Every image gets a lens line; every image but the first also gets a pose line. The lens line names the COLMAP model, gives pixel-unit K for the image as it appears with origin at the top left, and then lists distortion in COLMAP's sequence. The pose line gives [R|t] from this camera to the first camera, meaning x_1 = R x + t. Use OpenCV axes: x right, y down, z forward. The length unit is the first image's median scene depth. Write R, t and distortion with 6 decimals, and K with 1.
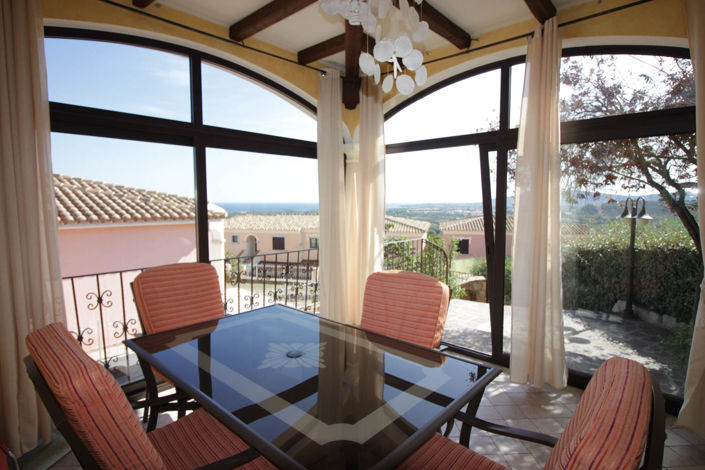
lens RADIAL K [[372.2, 0, 352.5], [0, 372.2, 235.0], [0, 0, 1]] dist [-0.001951, -0.011389]
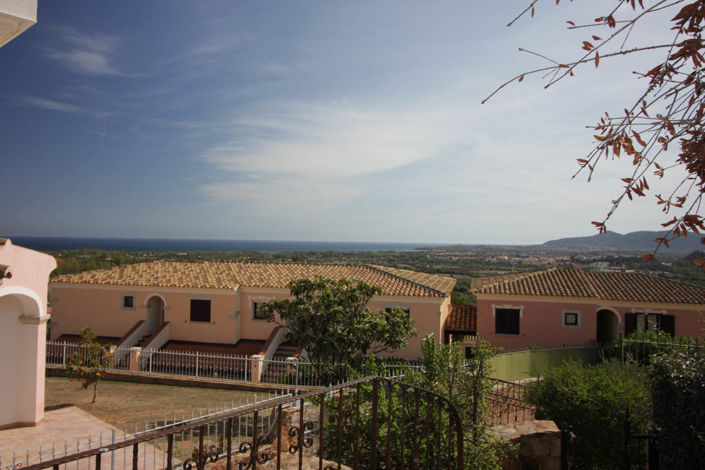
lens RADIAL K [[559.0, 0, 352.5], [0, 559.0, 235.0], [0, 0, 1]] dist [-0.000732, 0.000043]
pose [[0.999773, 0.017190, 0.012605, 0.030816], [-0.015856, 0.994939, -0.099219, -0.012550], [-0.014247, 0.098996, 0.994986, 0.098627]]
